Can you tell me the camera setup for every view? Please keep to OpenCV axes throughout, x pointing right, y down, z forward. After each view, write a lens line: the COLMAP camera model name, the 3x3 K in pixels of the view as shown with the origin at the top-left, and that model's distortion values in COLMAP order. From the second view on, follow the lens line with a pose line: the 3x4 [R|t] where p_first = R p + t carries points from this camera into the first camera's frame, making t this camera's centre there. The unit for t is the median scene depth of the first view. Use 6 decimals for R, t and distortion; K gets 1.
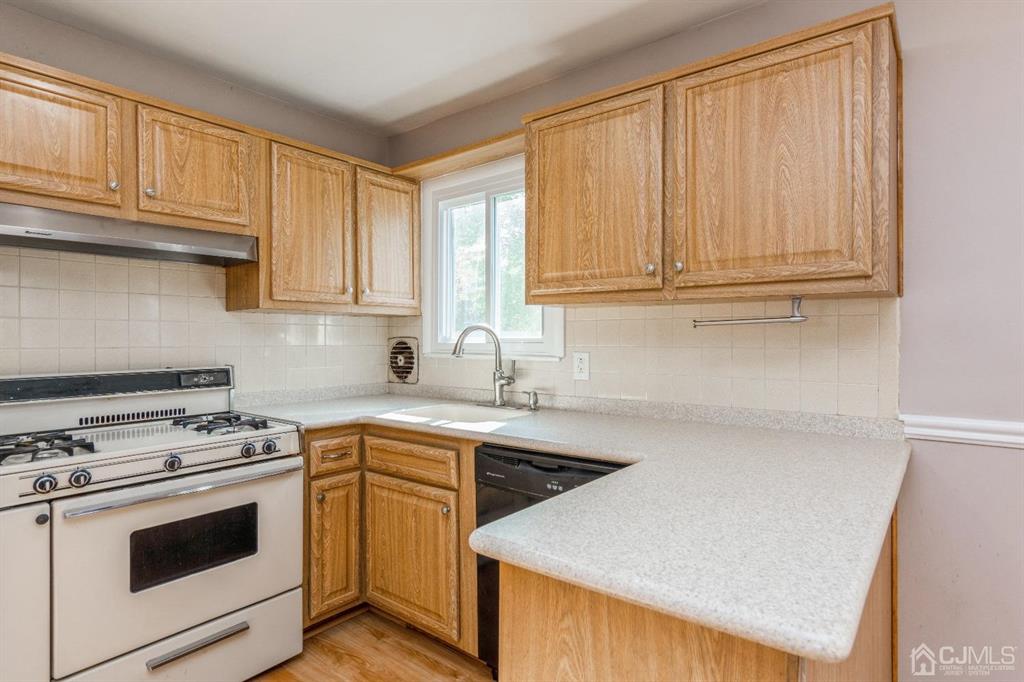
lens RADIAL K [[548.2, 0, 512.0], [0, 548.2, 341.0], [0, 0, 1]] dist [0.000101, -0.000310]
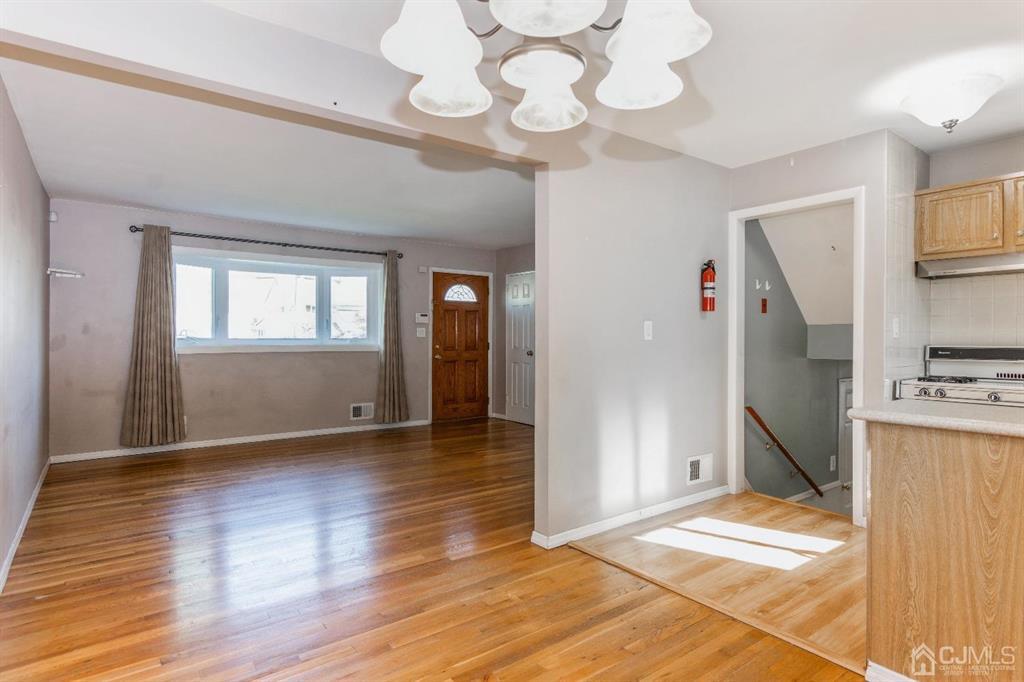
lens RADIAL K [[548.2, 0, 512.0], [0, 548.2, 341.0], [0, 0, 1]] dist [0.000101, -0.000310]
pose [[-0.251706, 0.006867, -0.967780, 1.095899], [-0.006594, 0.999939, 0.008811, 0.033053], [0.967781, 0.008600, -0.251645, -0.022530]]
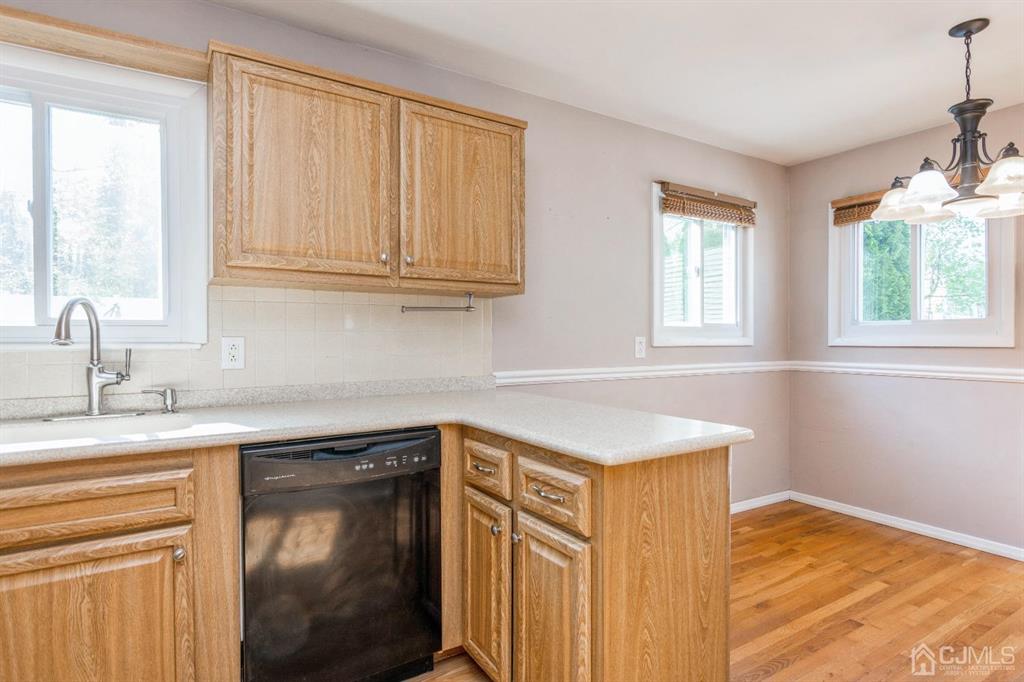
lens RADIAL K [[539.3, 0, 512.0], [0, 539.3, 341.0], [0, 0, 1]] dist [0.002637, -0.000733]
pose [[0.335887, -0.004451, 0.941892, -0.562392], [0.007179, 0.999972, 0.002166, 0.029982], [-0.941875, 0.006034, 0.335909, 0.315518]]
